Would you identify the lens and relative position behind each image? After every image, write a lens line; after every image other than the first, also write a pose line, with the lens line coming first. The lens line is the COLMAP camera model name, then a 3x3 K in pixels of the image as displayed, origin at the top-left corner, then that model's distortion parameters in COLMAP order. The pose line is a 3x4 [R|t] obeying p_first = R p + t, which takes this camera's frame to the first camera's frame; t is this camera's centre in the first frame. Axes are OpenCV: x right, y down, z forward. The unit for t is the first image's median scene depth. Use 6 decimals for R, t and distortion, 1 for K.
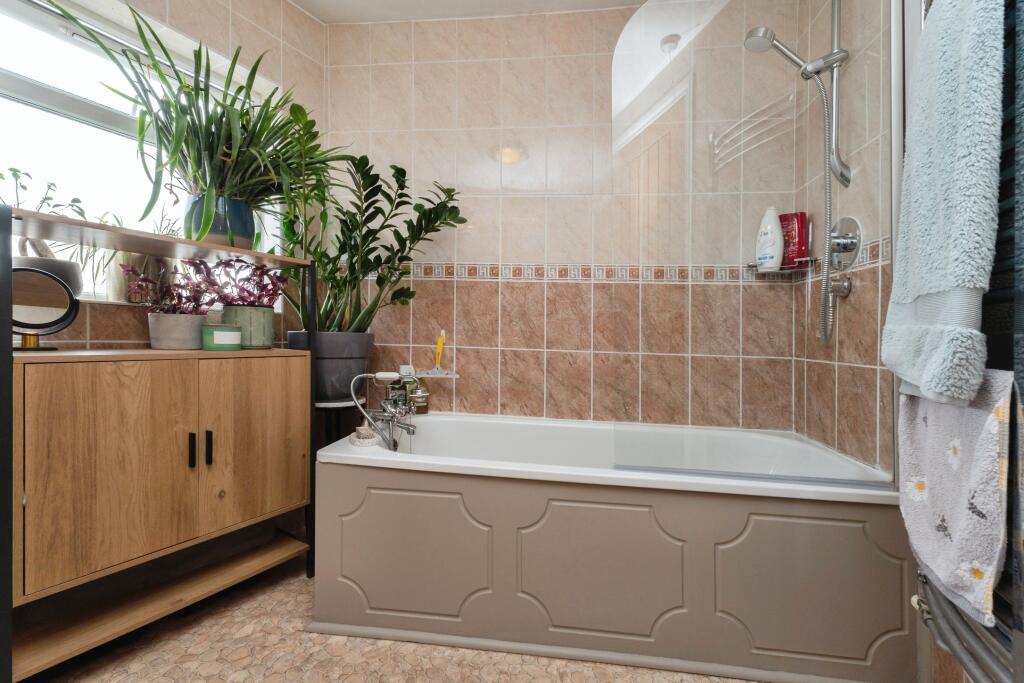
lens RADIAL K [[432.1, 0, 514.5], [0, 432.1, 329.8], [0, 0, 1]] dist [0.000347, 0.000081]
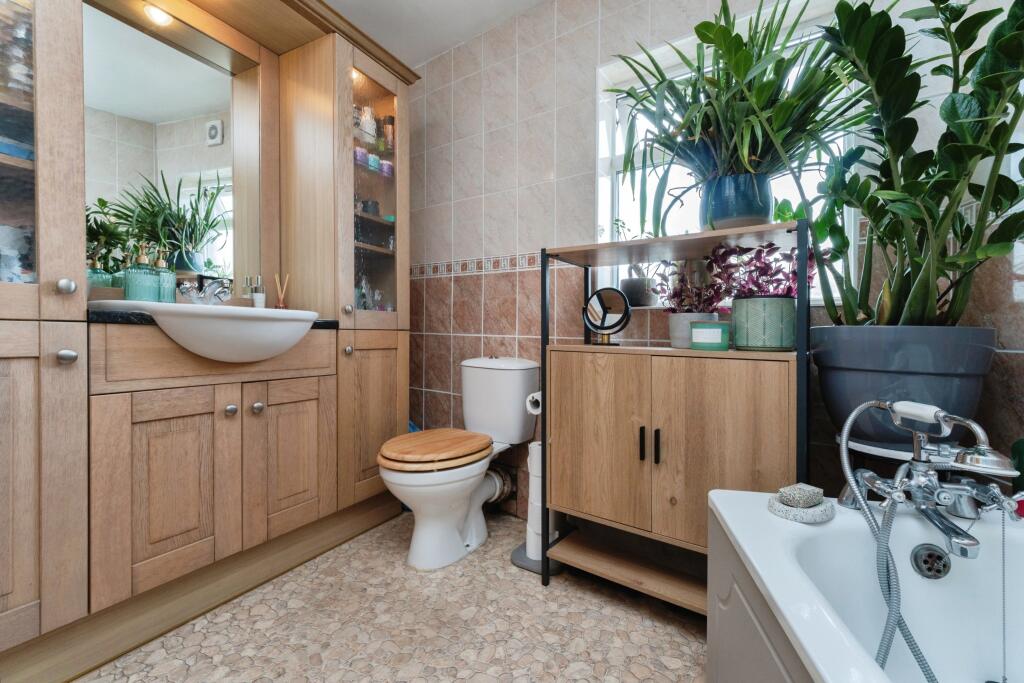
lens RADIAL K [[436.1, 0, 512.0], [0, 436.1, 341.5], [0, 0, 1]] dist [-0.001858, -0.000114]
pose [[-0.094309, -0.005876, -0.995526, 0.318546], [-0.004496, 0.999975, -0.005477, 0.042051], [0.995533, 0.003960, -0.094333, 0.778819]]
